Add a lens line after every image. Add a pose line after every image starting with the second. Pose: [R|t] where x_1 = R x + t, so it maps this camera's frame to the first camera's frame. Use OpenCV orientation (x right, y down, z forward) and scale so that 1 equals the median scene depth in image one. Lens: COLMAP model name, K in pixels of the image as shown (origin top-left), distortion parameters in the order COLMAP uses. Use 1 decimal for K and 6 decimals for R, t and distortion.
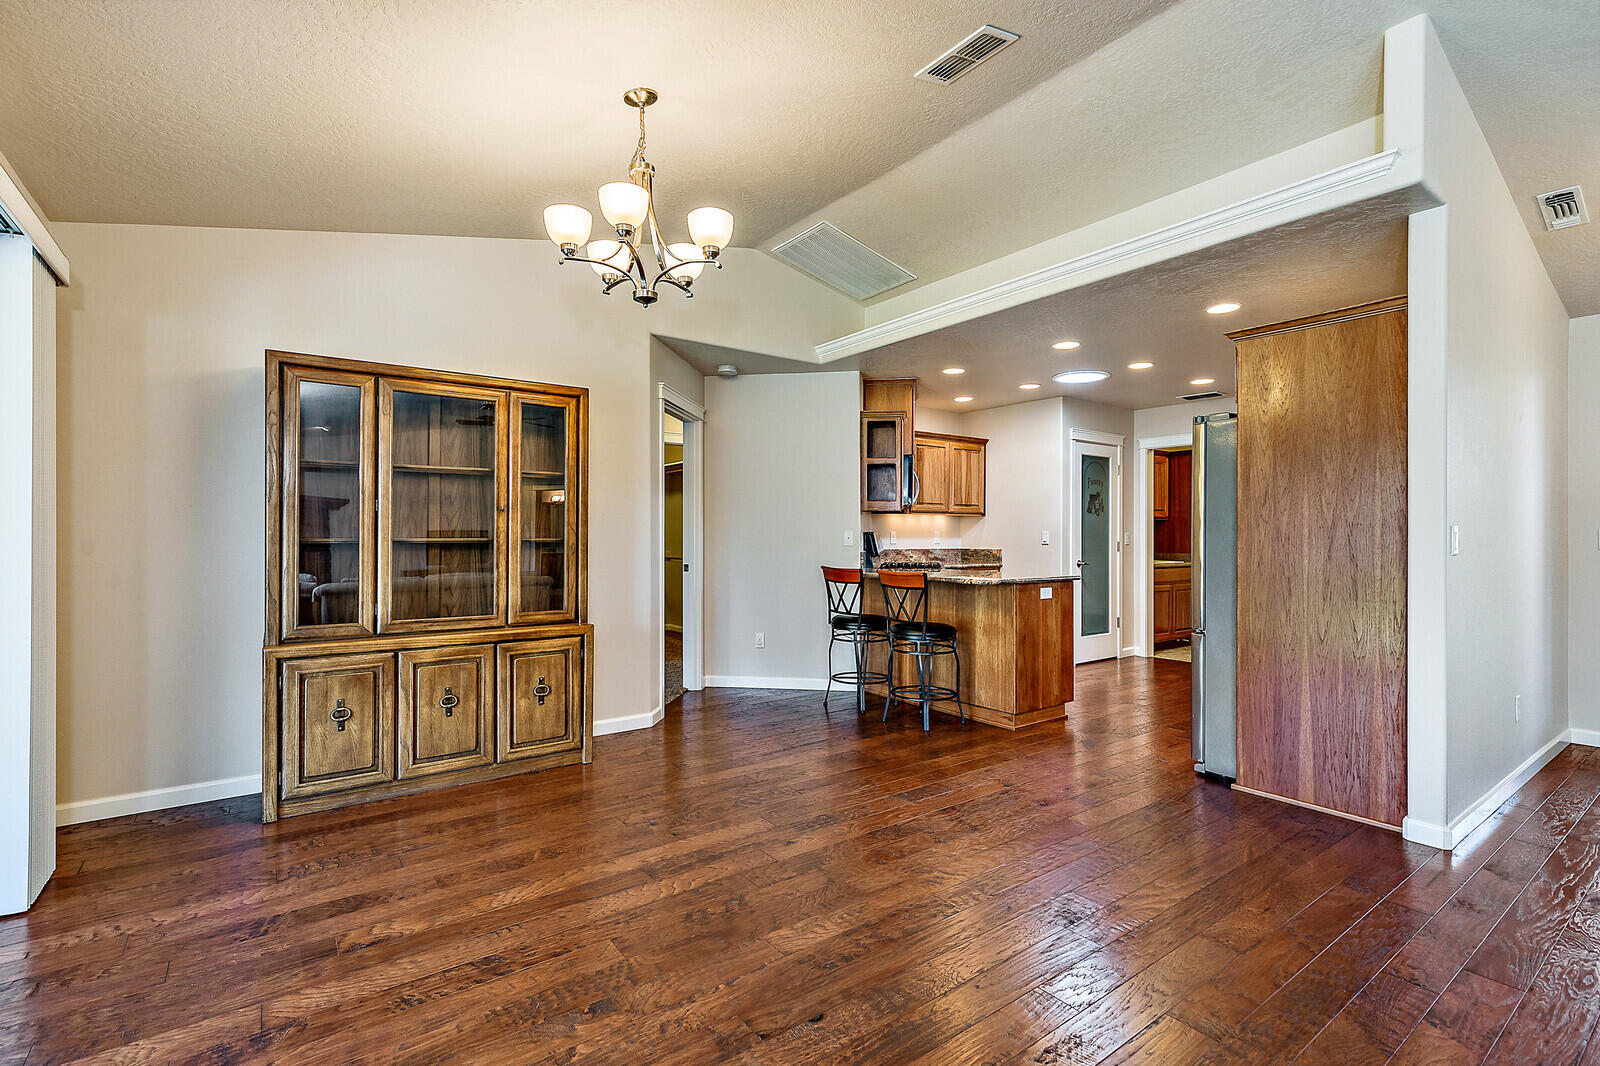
lens RADIAL K [[723.5, 0, 806.0], [0, 723.5, 533.5], [0, 0, 1]] dist [0.000438, -0.000207]
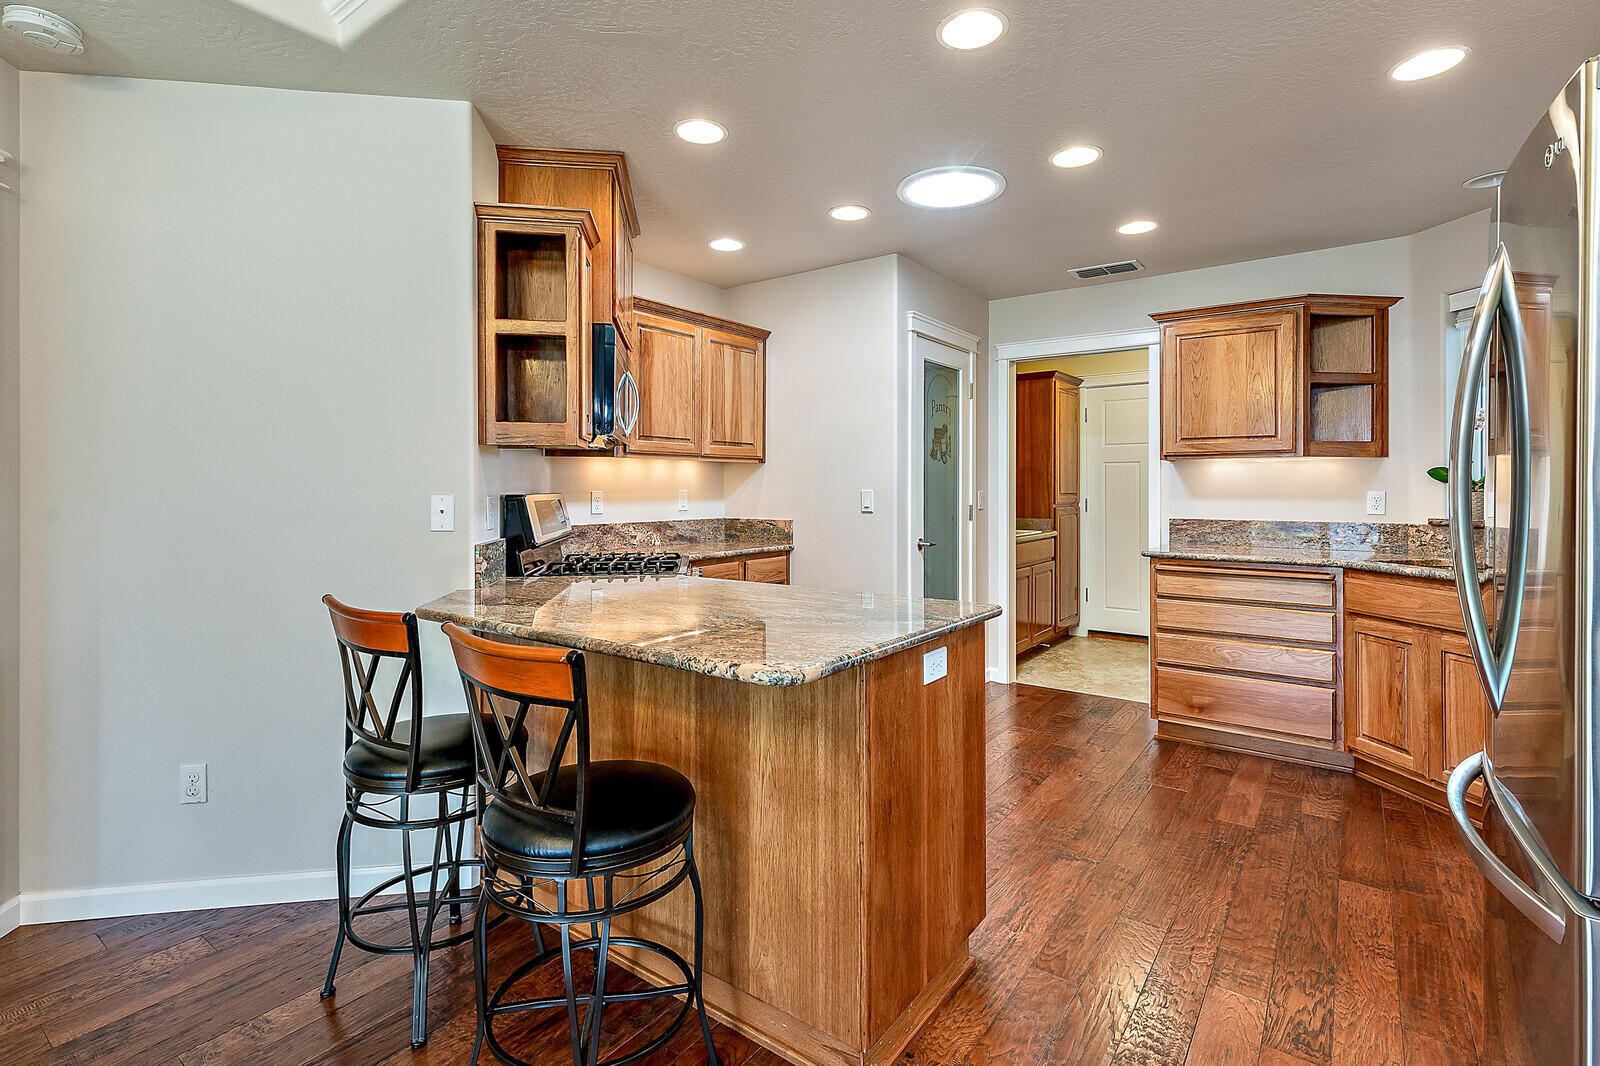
lens RADIAL K [[746.9, 0, 801.1], [0, 746.9, 488.8], [0, 0, 1]] dist [0.004331, 0.000109]
pose [[0.955222, -0.003266, 0.295873, 0.134914], [0.001654, 0.999982, 0.005698, -0.009252], [-0.295886, -0.004953, 0.955210, 0.576664]]
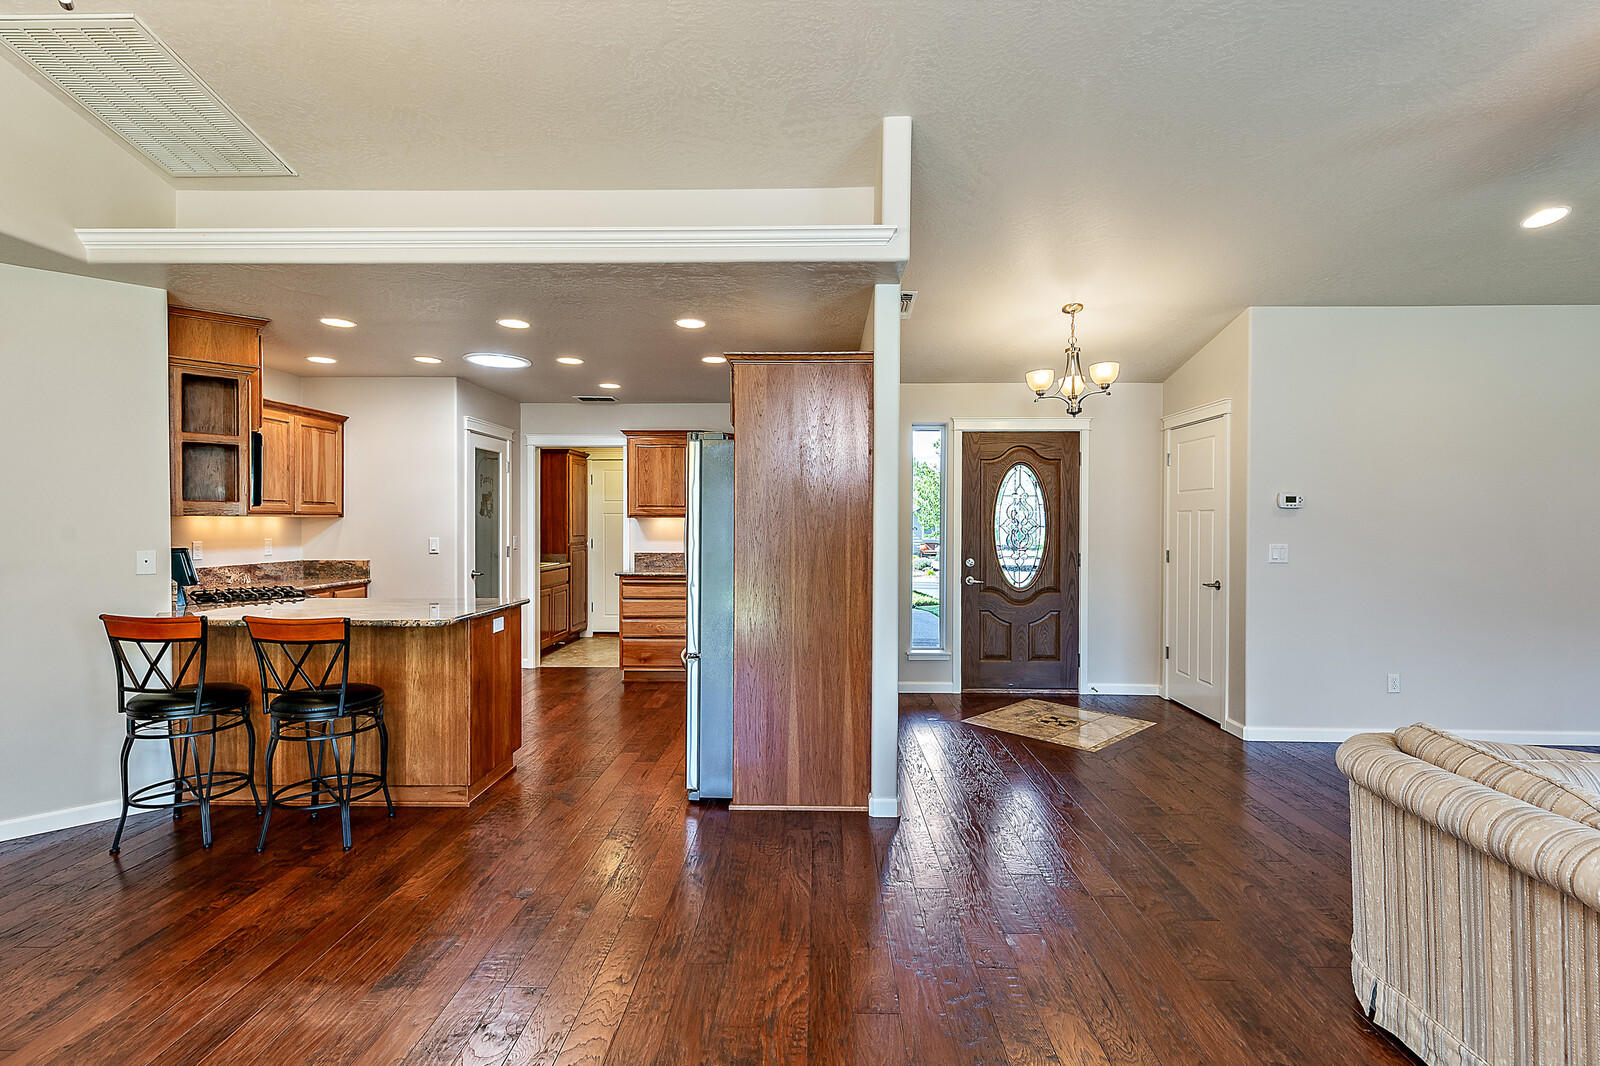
lens RADIAL K [[739.8, 0, 800.0], [0, 739.8, 528.9], [0, 0, 1]] dist [0.003207, 0.000054]
pose [[0.612549, -0.009518, 0.790376, -0.103487], [-0.002919, 0.999893, 0.014304, -0.033685], [-0.790428, -0.011069, 0.612456, 0.195942]]
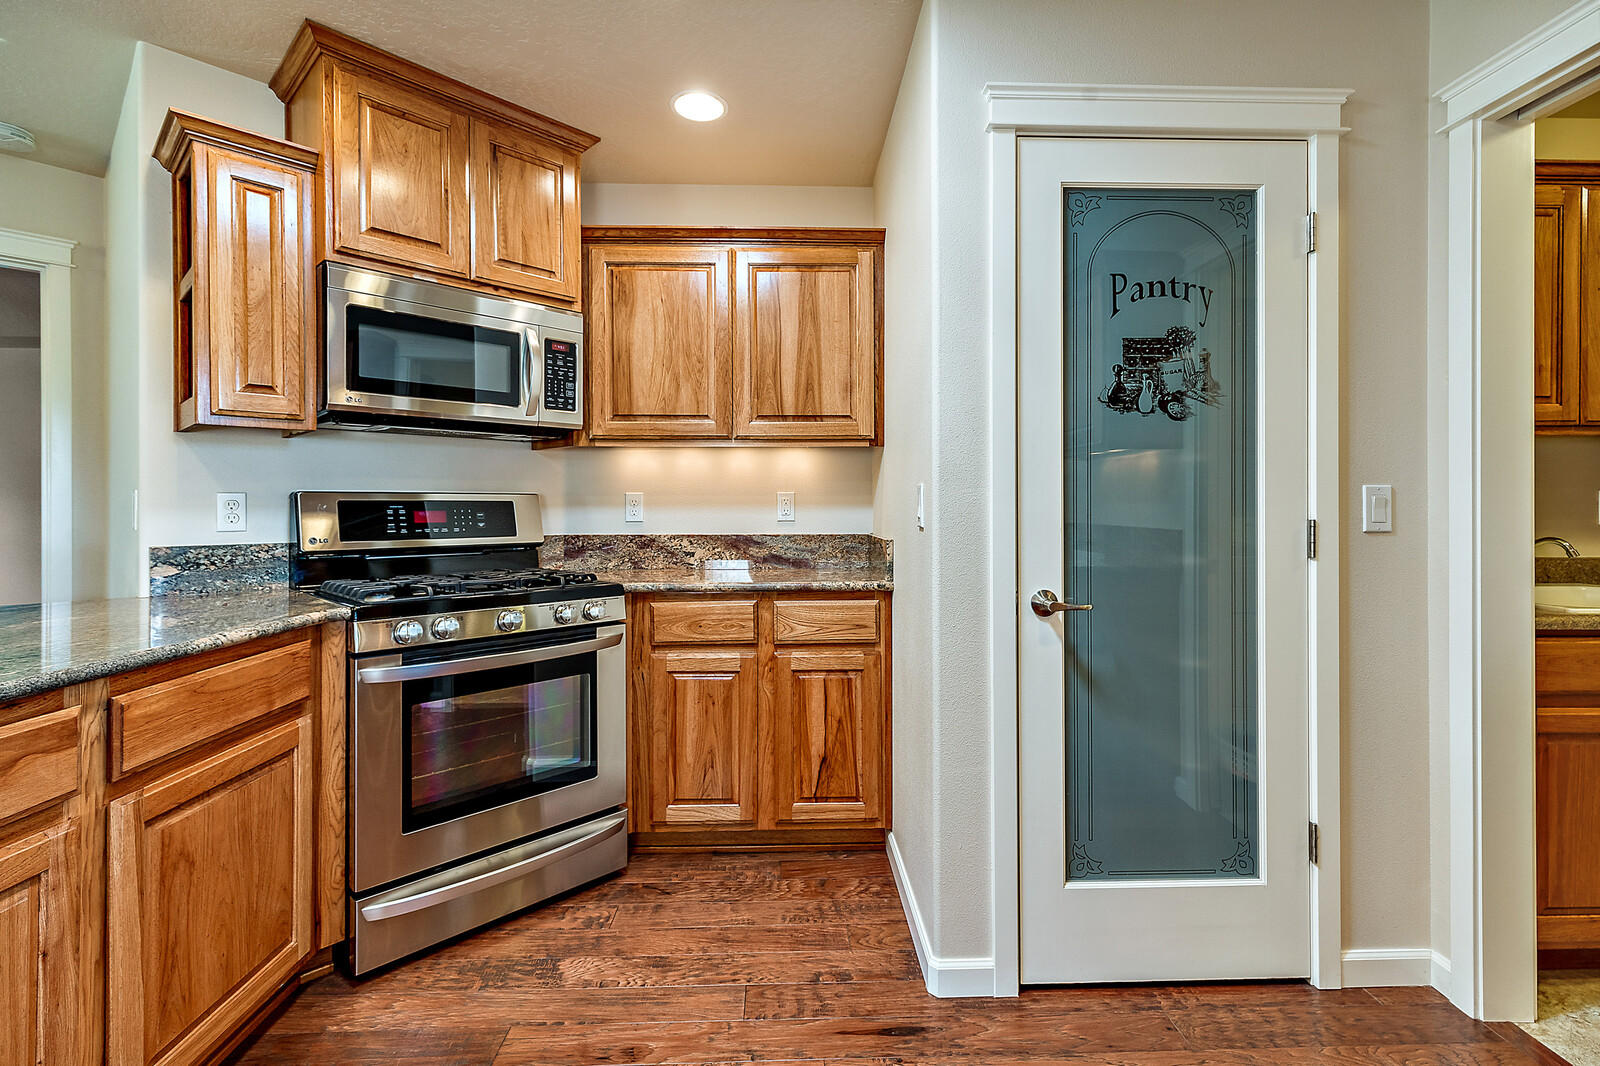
lens RADIAL K [[734.3, 0, 809.2], [0, 734.3, 500.1], [0, 0, 1]] dist [0.002548, -0.000565]
pose [[0.831984, -0.008391, -0.554737, 0.581825], [0.005217, 0.999960, -0.007302, 0.007290], [0.554776, 0.003181, 0.831994, 0.938235]]
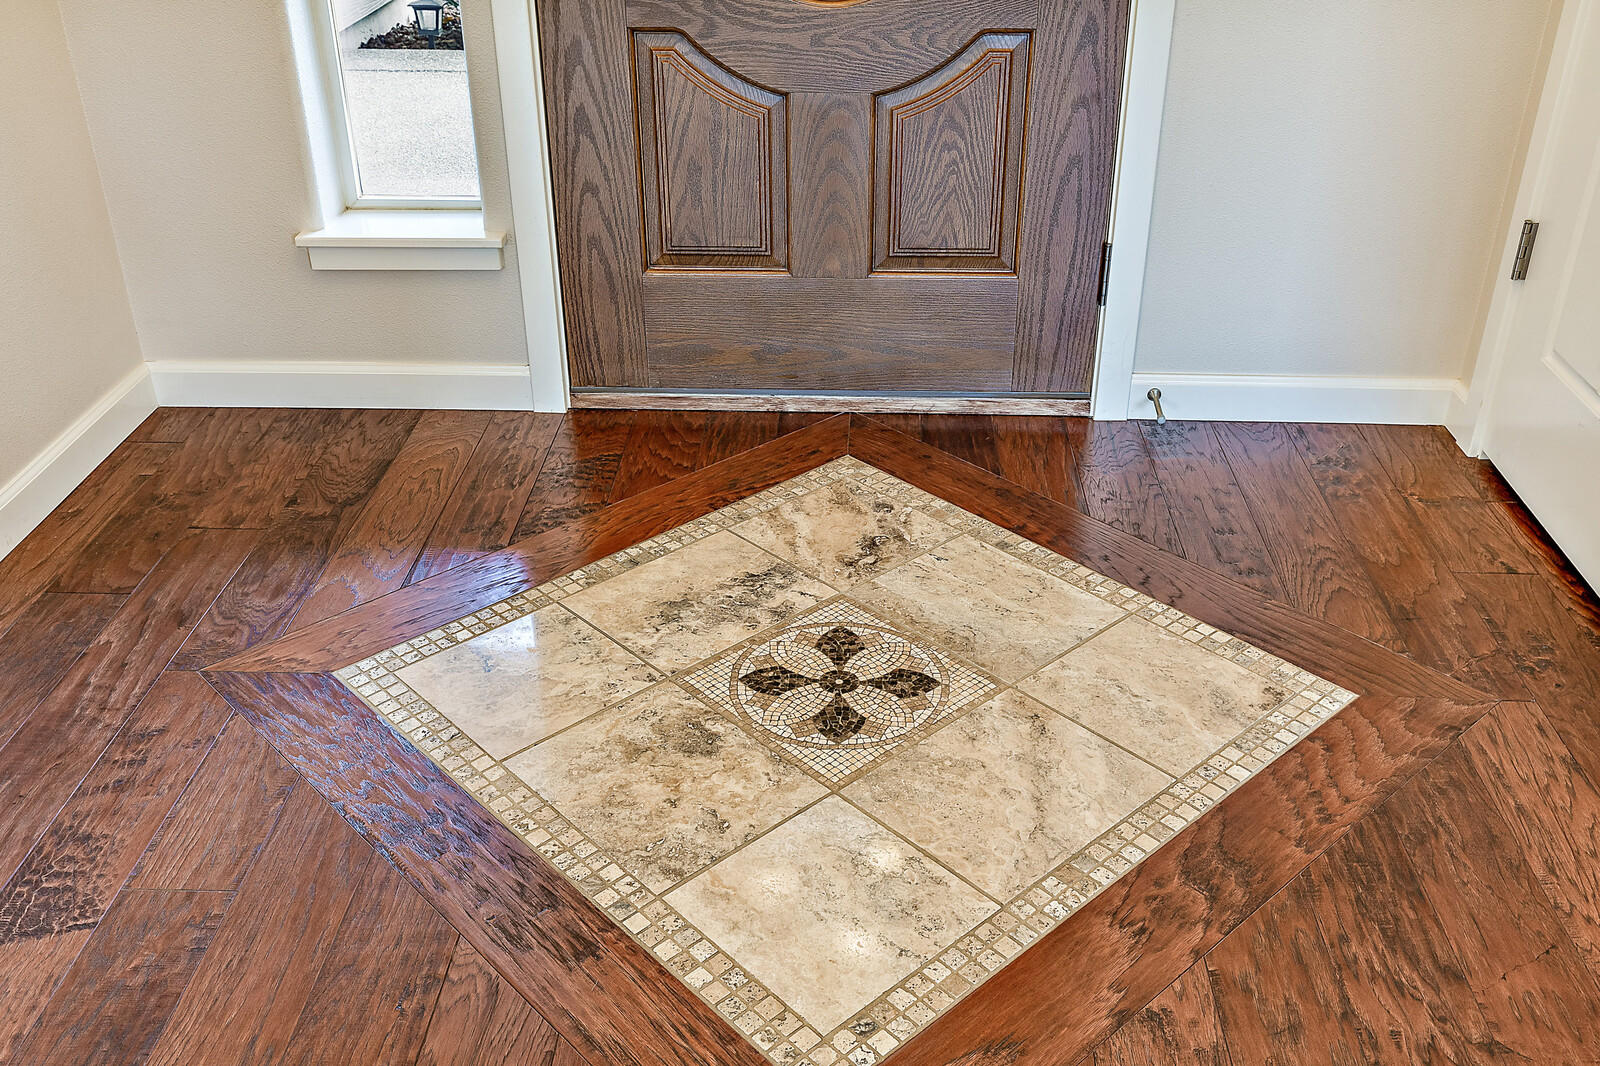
lens RADIAL K [[1468.9, 0, 800.0], [0, 1468.9, 533.0], [0, 0, 1]] dist [0.000230, -0.000421]
pose [[0.626376, -0.391386, 0.674144, 0.623132], [0.004421, 0.866588, 0.499005, 0.015708], [-0.779509, -0.309584, 0.544540, 0.337786]]
